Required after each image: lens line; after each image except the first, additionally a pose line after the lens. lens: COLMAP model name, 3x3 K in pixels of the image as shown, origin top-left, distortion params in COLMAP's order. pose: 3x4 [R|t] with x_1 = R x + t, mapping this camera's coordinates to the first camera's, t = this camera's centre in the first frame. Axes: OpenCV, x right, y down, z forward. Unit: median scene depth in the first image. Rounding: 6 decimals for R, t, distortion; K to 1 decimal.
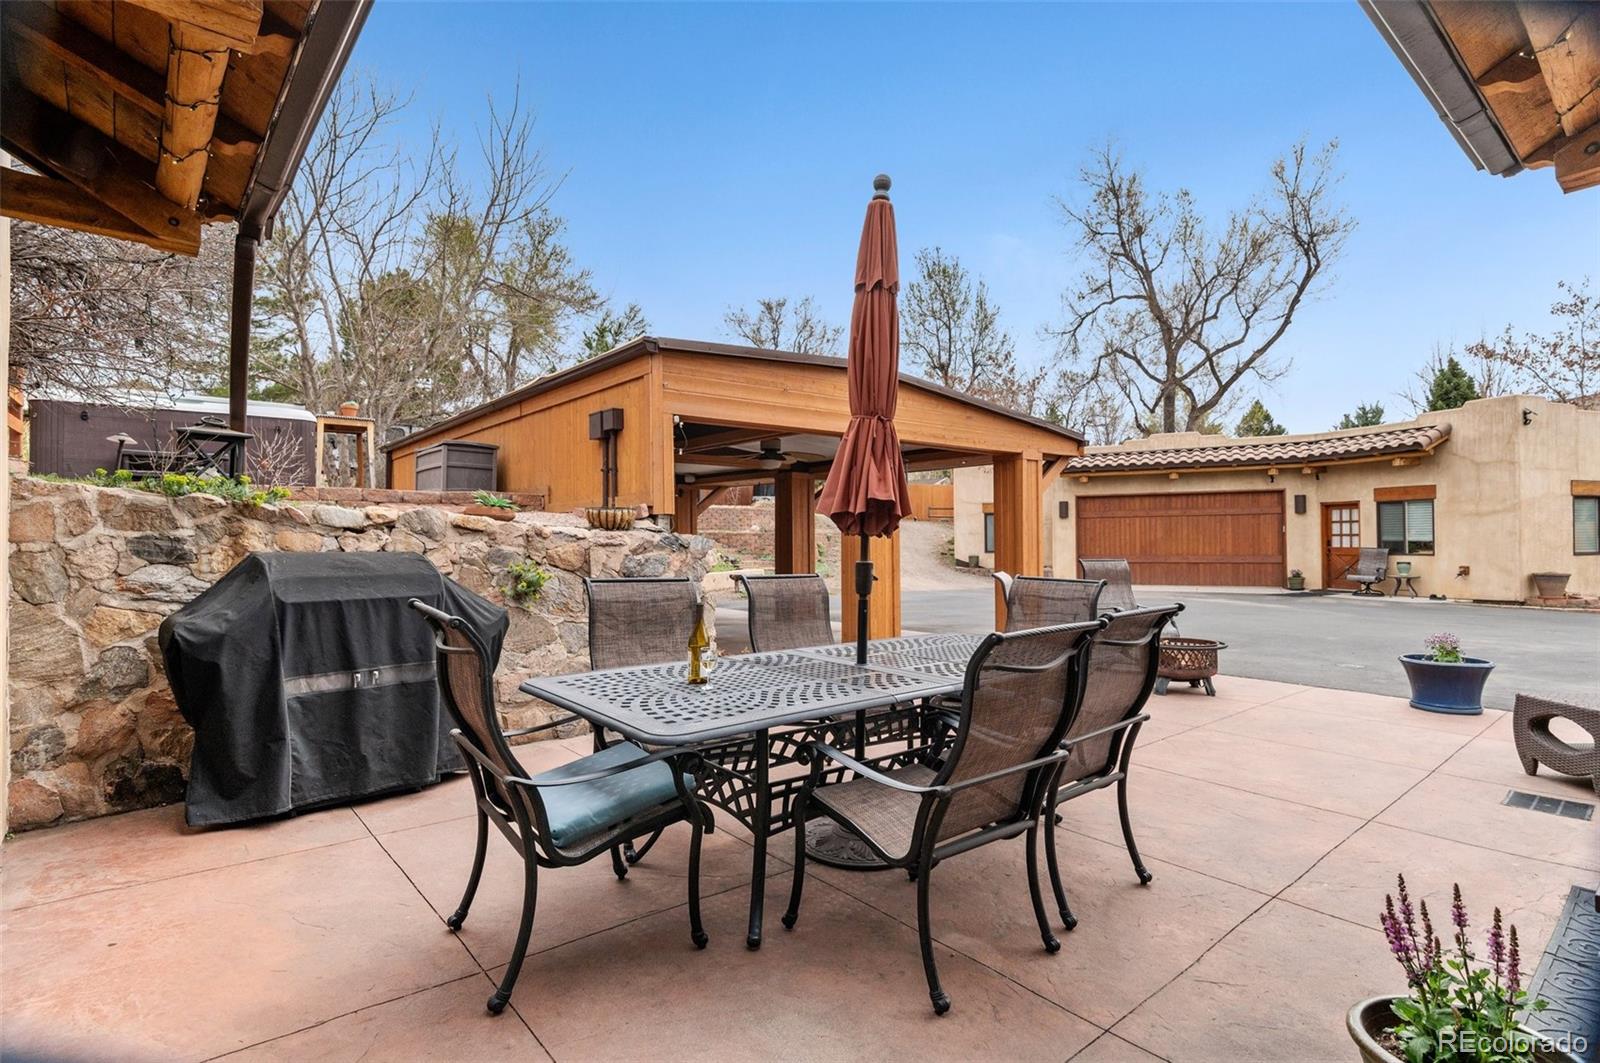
lens RADIAL K [[784.0, 0, 799.9], [0, 784.0, 535.9], [0, 0, 1]] dist [-0.003278, 0.000140]
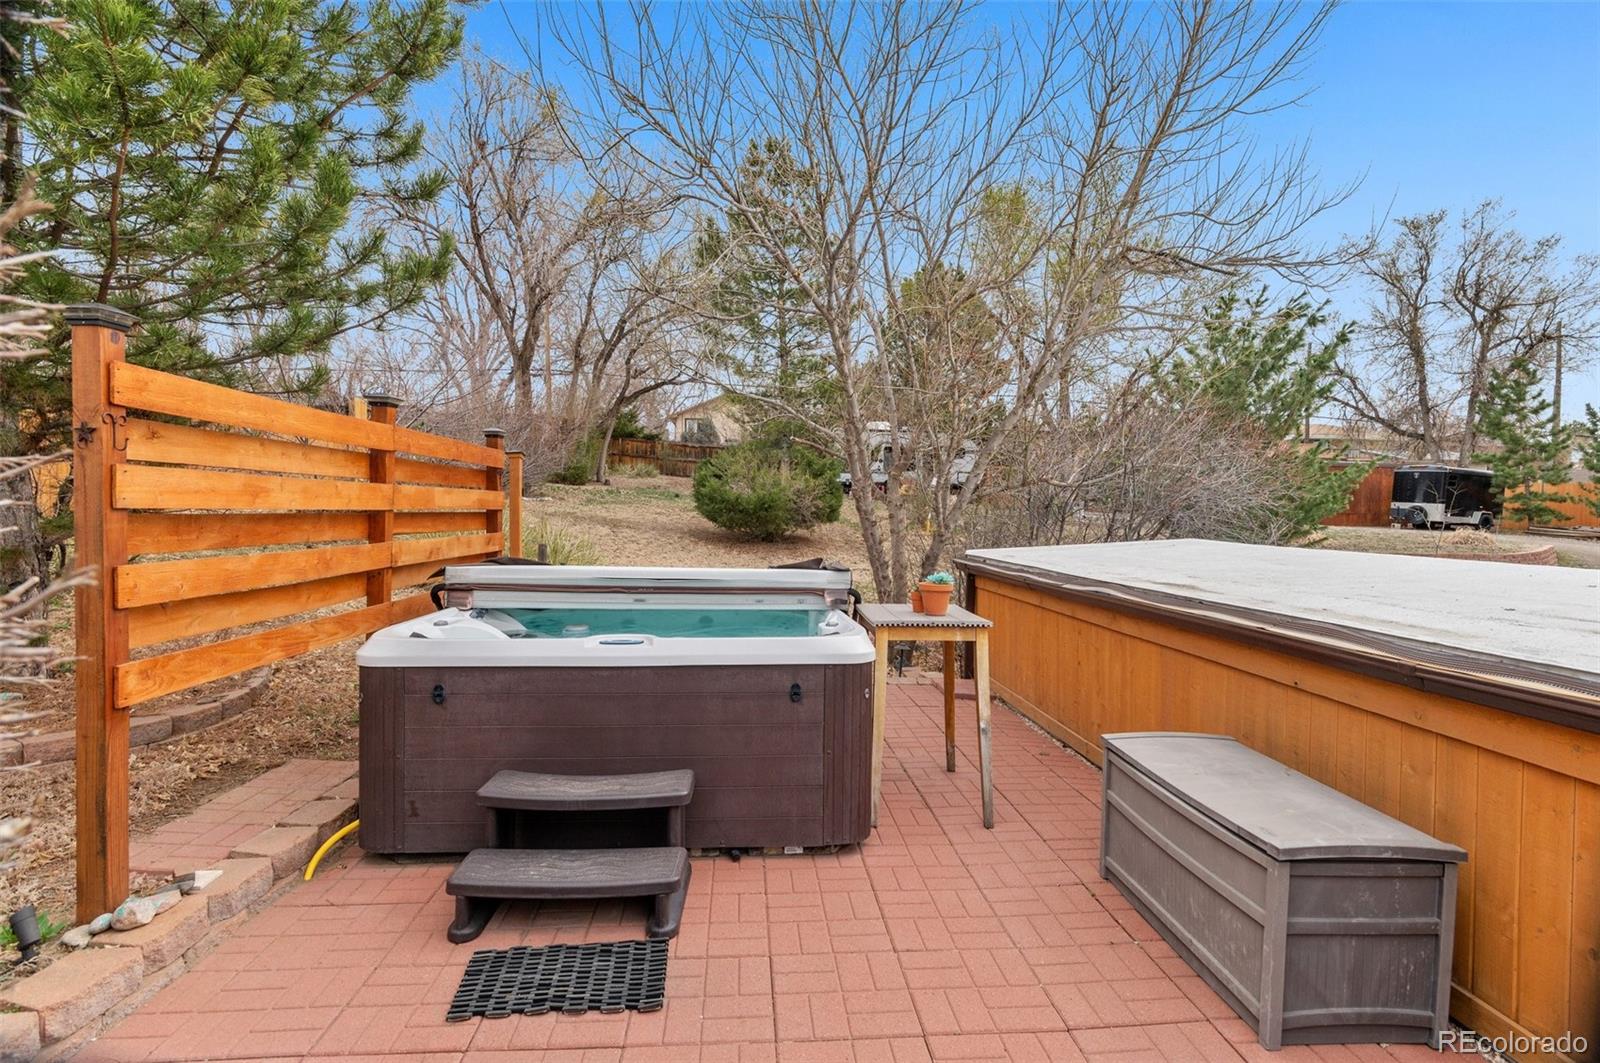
lens RADIAL K [[784.0, 0, 799.9], [0, 784.0, 535.9], [0, 0, 1]] dist [-0.003278, 0.000140]
pose [[0.810553, 0.029489, -0.584922, -0.275204], [-0.008936, 0.999238, 0.037994, -0.152239], [0.585597, -0.025570, 0.810199, 0.433466]]
